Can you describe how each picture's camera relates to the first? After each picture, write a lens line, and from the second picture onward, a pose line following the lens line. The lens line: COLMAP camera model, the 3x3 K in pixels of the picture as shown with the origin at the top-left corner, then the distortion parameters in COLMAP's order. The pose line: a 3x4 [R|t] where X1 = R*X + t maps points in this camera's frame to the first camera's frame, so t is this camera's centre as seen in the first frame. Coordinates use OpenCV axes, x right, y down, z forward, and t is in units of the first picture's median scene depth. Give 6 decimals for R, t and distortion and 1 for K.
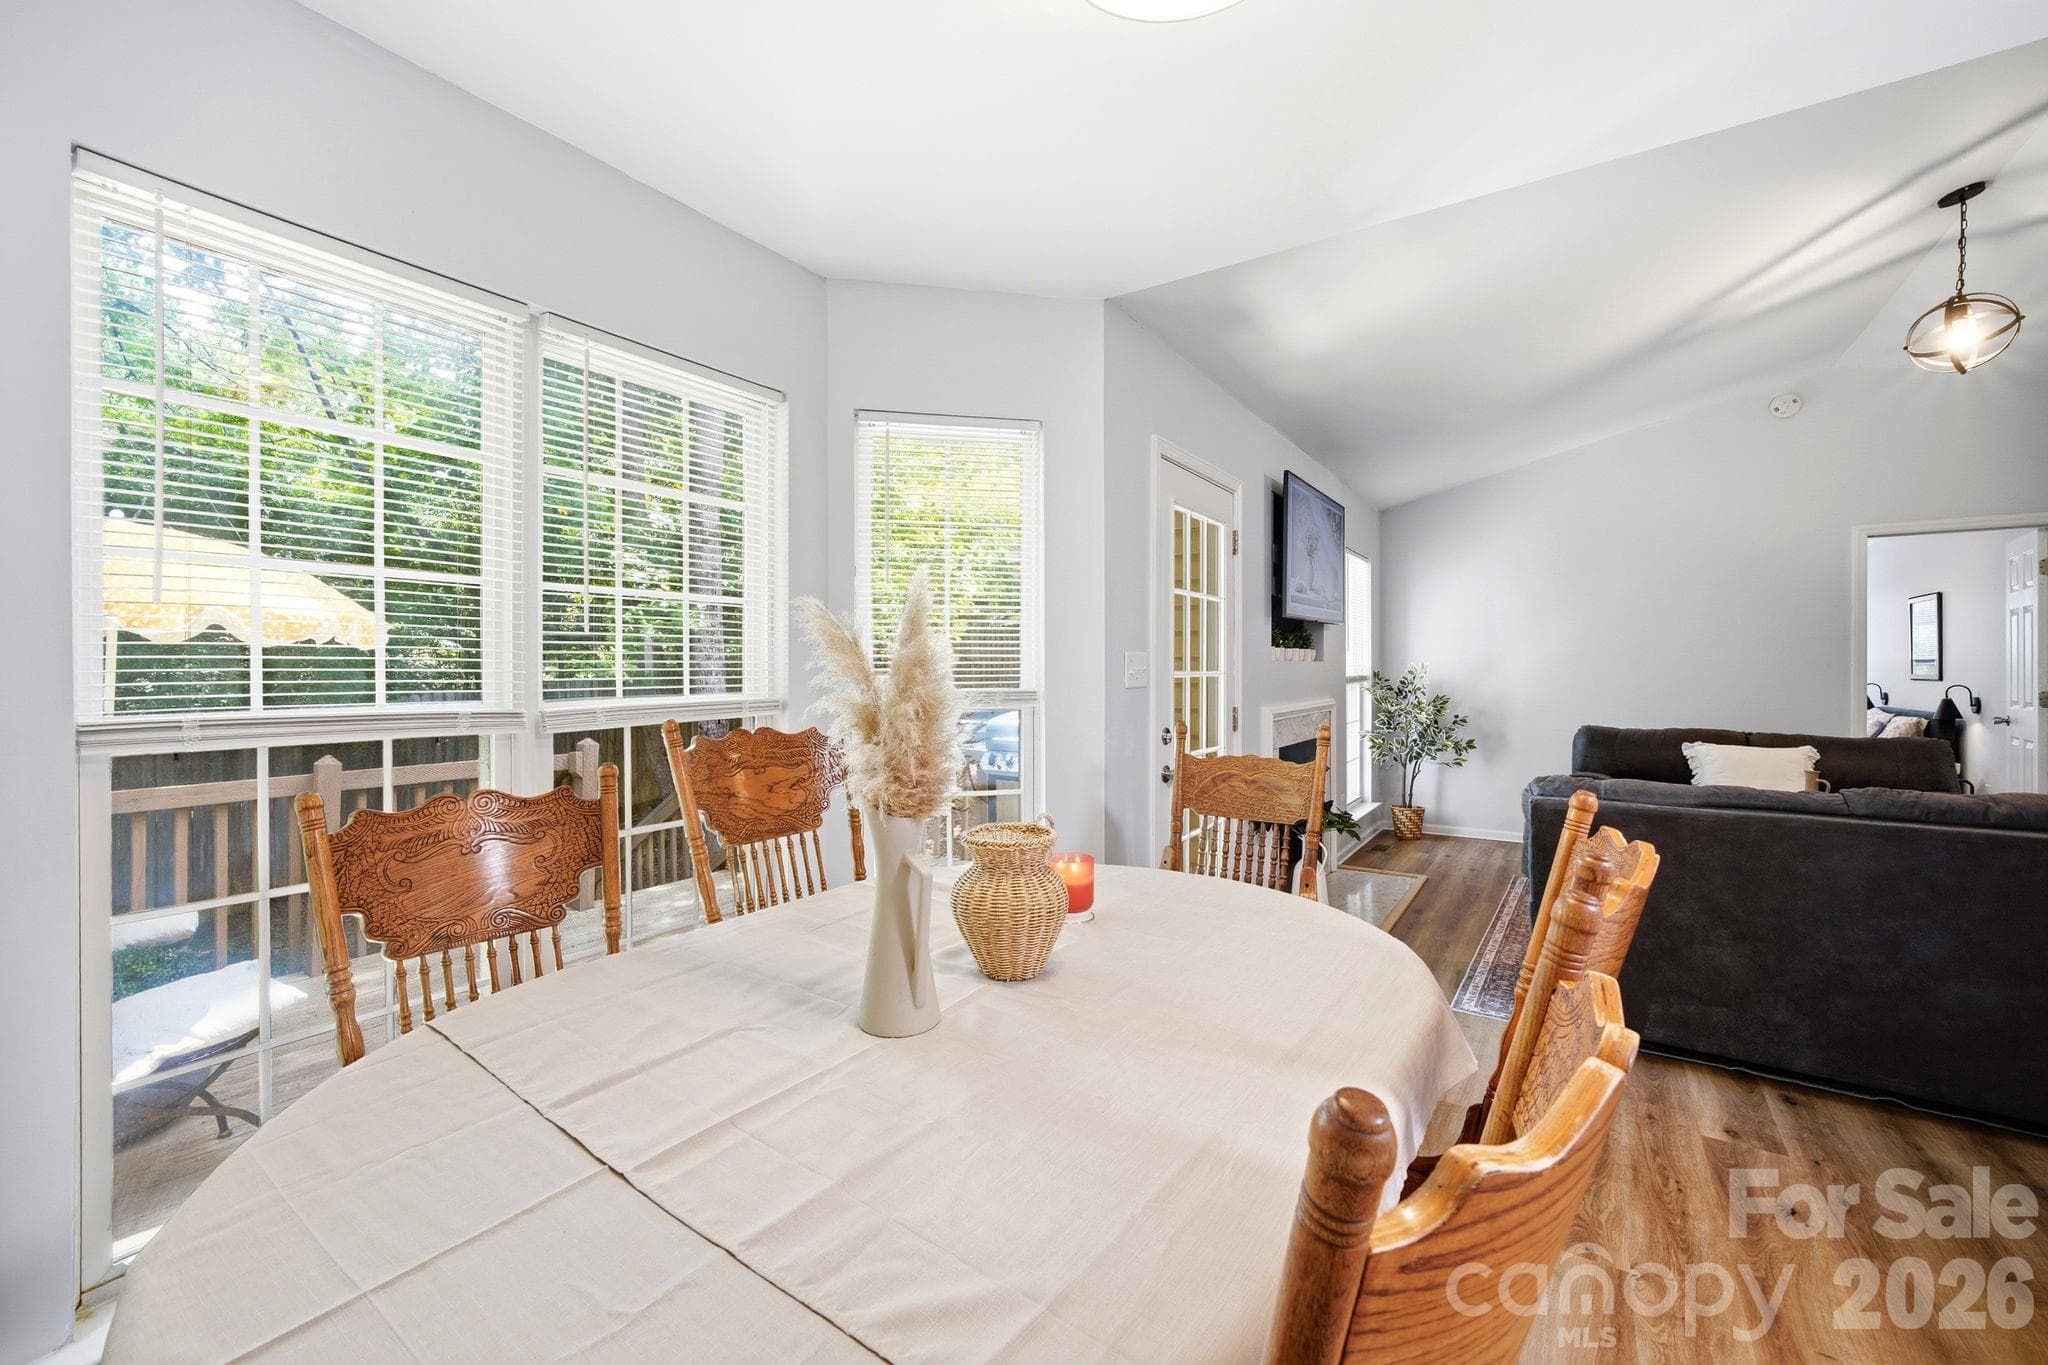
lens RADIAL K [[834.8, 0, 1012.9], [0, 834.8, 666.3], [0, 0, 1]] dist [-0.007563, 0.001387]
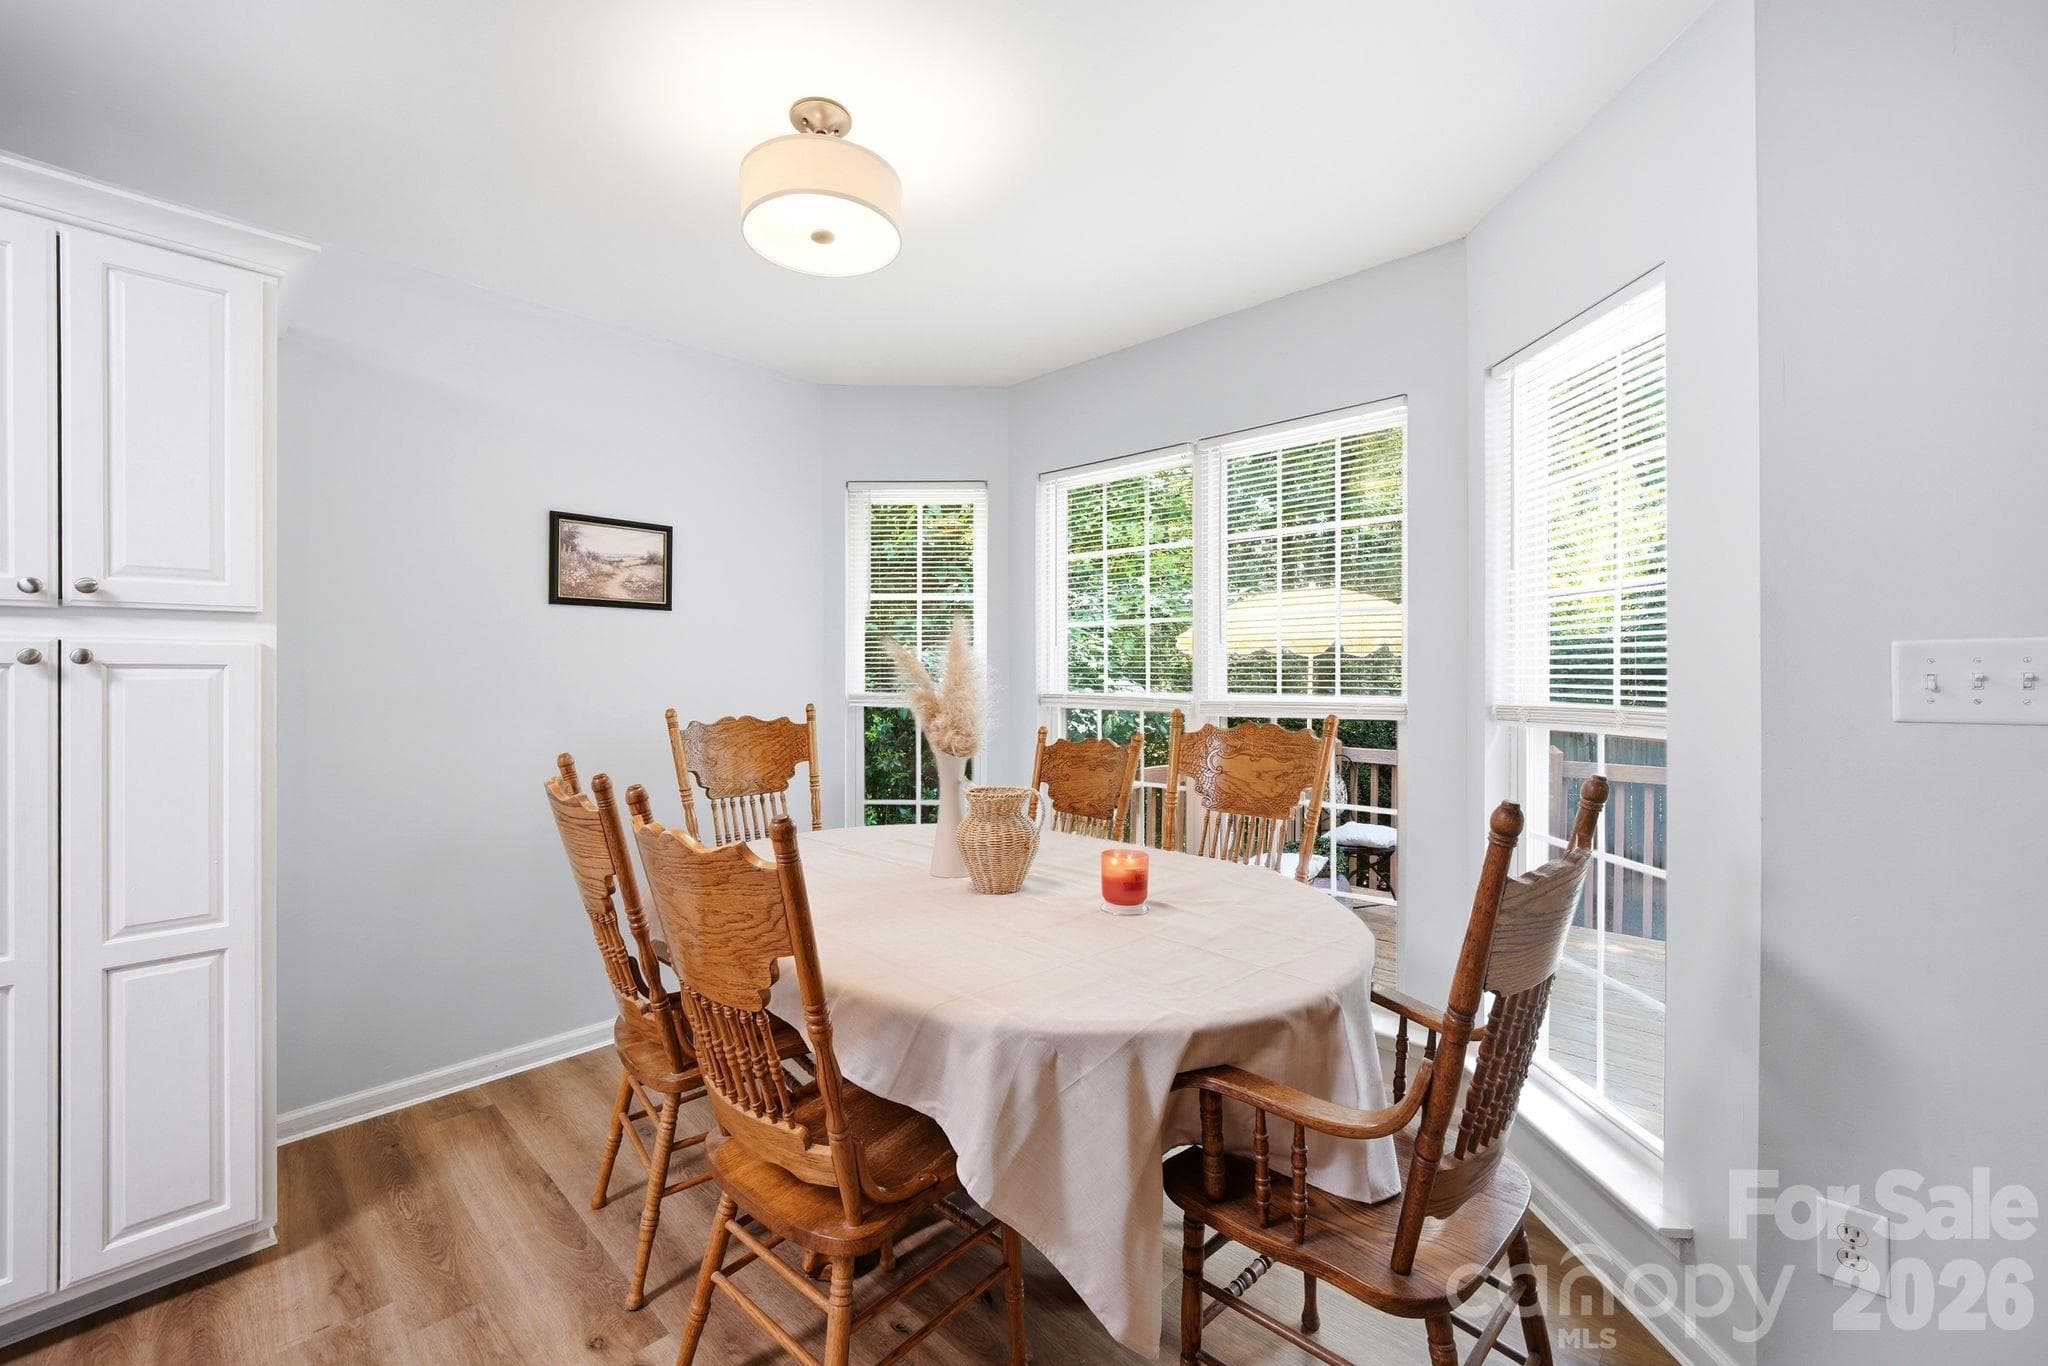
lens RADIAL K [[834.8, 0, 1013.8], [0, 834.8, 670.7], [0, 0, 1]] dist [-0.007563, 0.001387]
pose [[-0.180311, -0.000335, -0.983610, 0.577422], [0.001776, 0.999998, -0.000666, -0.000284], [0.983608, -0.001867, -0.180310, 0.536360]]
